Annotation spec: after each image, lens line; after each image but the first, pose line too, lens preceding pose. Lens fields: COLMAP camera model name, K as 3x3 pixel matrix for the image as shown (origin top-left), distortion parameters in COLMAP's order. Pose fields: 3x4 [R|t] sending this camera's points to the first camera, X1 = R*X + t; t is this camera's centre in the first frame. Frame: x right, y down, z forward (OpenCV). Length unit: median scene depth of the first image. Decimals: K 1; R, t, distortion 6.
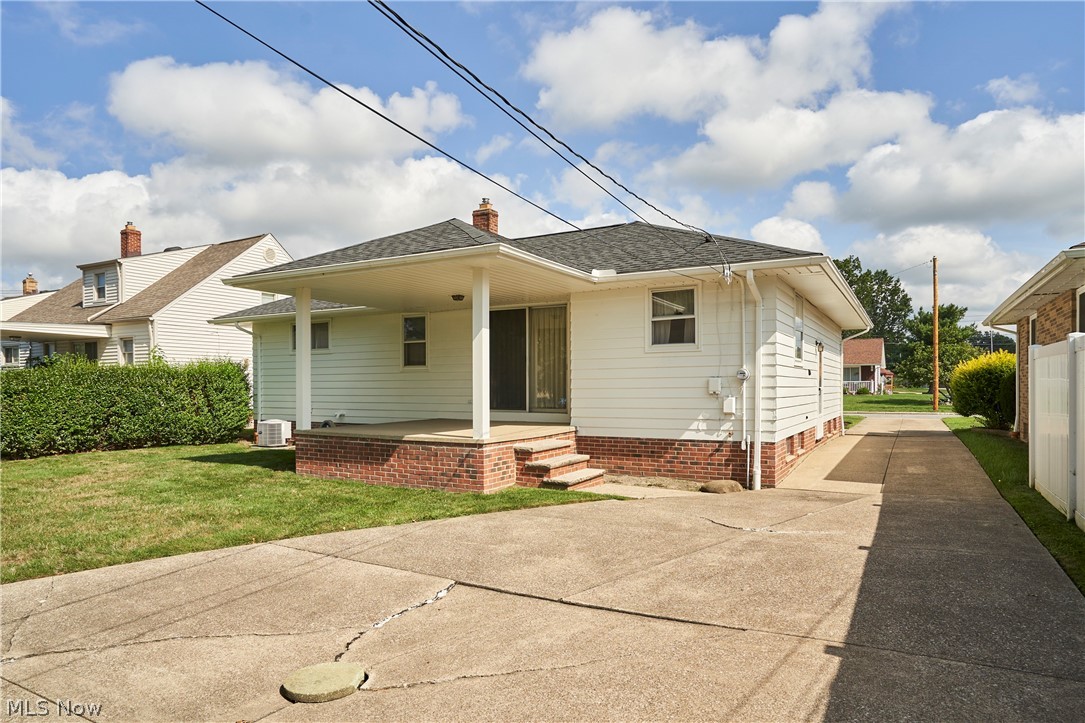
lens RADIAL K [[649.8, 0, 542.0], [0, 649.8, 367.3], [0, 0, 1]] dist [0.001893, 0.002987]
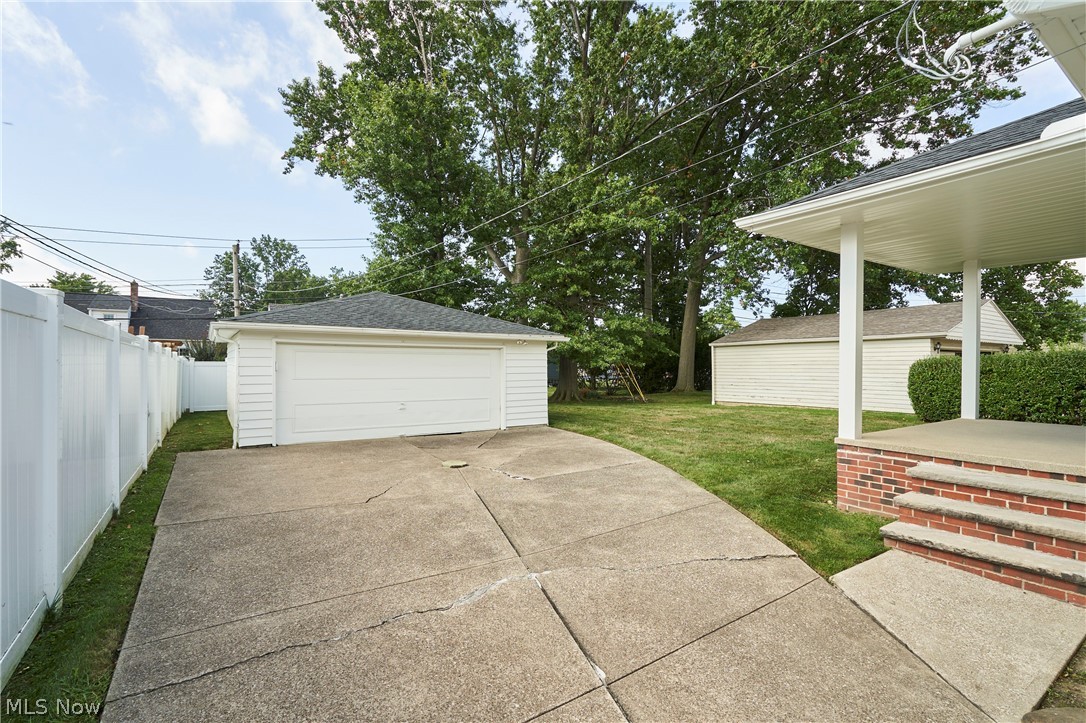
lens RADIAL K [[504.5, 0, 546.7], [0, 504.5, 363.9], [0, 0, 1]] dist [-0.005750, 0.000894]
pose [[-0.441053, 0.004056, -0.897472, 0.928671], [0.023007, 0.999712, -0.006788, 0.023493], [0.897186, -0.023642, -0.441020, 1.421579]]
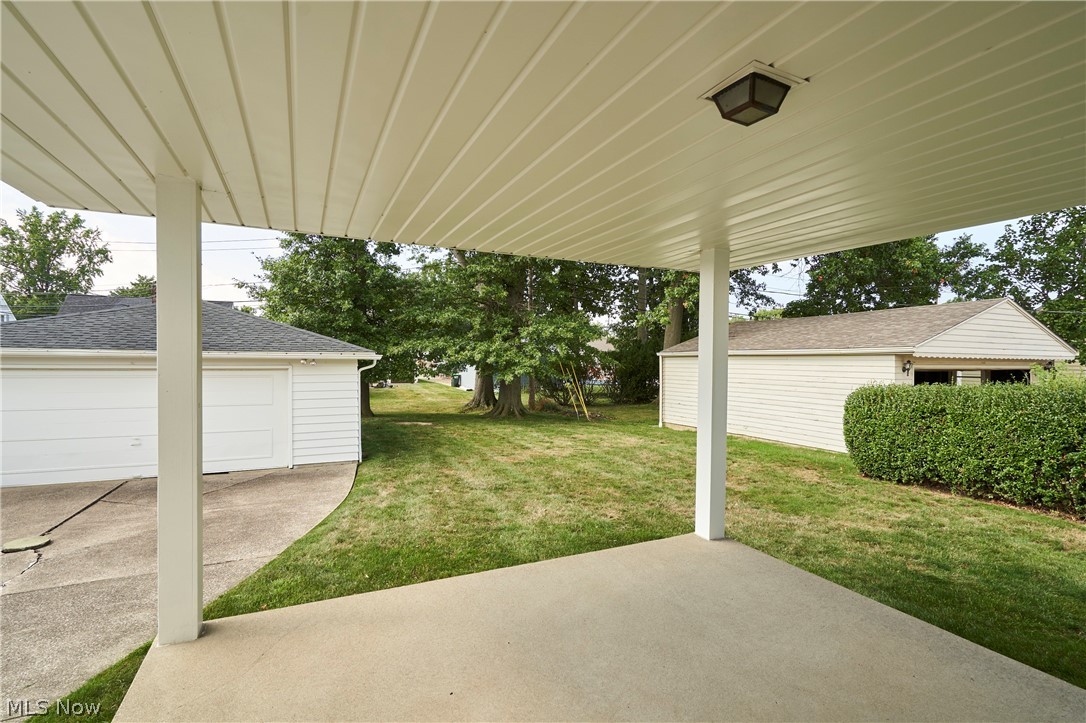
lens RADIAL K [[504.5, 0, 545.0], [0, 504.5, 360.2], [0, 0, 1]] dist [-0.005750, 0.000894]
pose [[-0.568854, 0.004373, -0.822427, 0.041202], [0.015133, 0.999872, -0.005151, -0.068404], [0.822299, -0.015376, -0.568848, 2.027118]]
